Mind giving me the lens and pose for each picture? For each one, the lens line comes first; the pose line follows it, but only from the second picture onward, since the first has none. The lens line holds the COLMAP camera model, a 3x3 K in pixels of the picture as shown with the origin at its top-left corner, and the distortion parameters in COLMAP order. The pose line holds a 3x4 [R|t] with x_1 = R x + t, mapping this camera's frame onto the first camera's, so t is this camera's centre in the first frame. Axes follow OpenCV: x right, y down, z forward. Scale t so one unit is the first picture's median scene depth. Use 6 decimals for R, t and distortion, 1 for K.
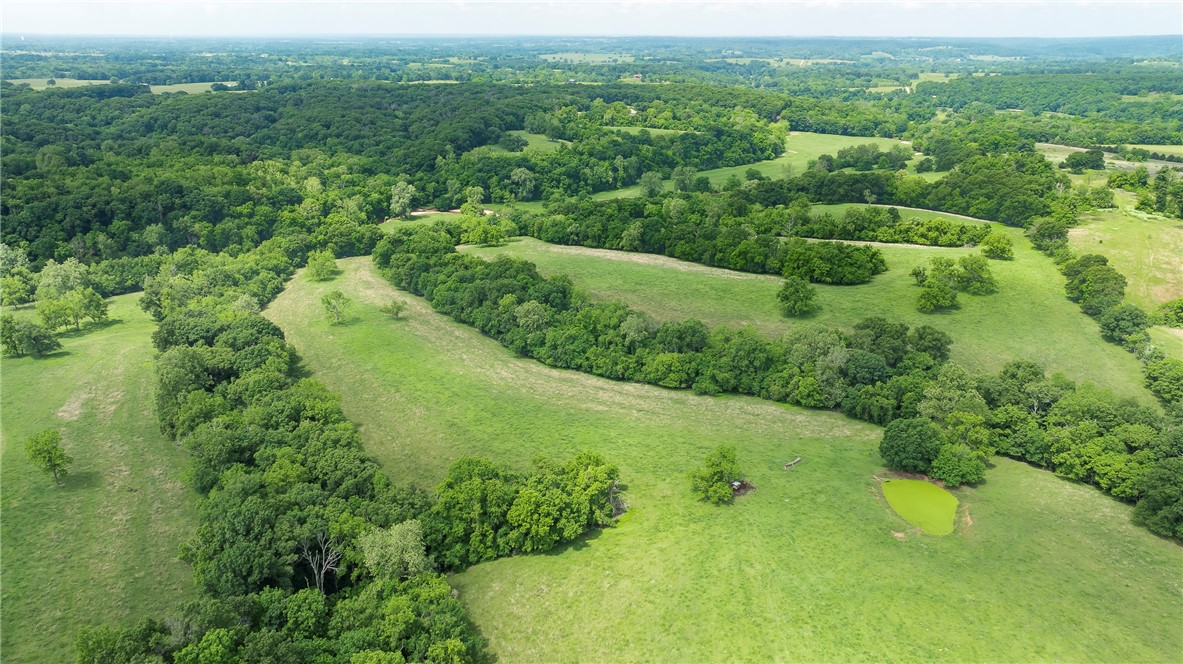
lens RADIAL K [[845.9, 0, 588.9], [0, 845.9, 328.5], [0, 0, 1]] dist [-0.024448, 0.050390]
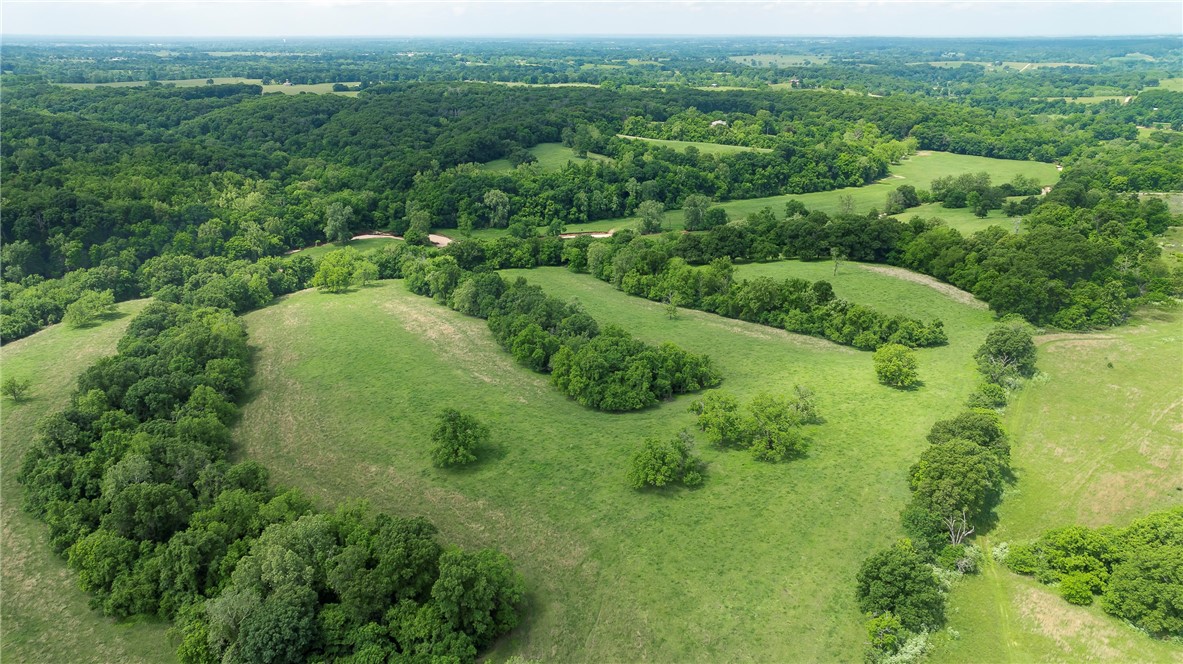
lens RADIAL K [[845.9, 0, 588.9], [0, 845.9, 328.5], [0, 0, 1]] dist [-0.024448, 0.050390]
pose [[0.967853, 0.081848, -0.237827, 0.175564], [-0.081986, 0.996590, 0.009330, -0.048427], [0.237780, 0.010468, 0.971263, 0.136425]]
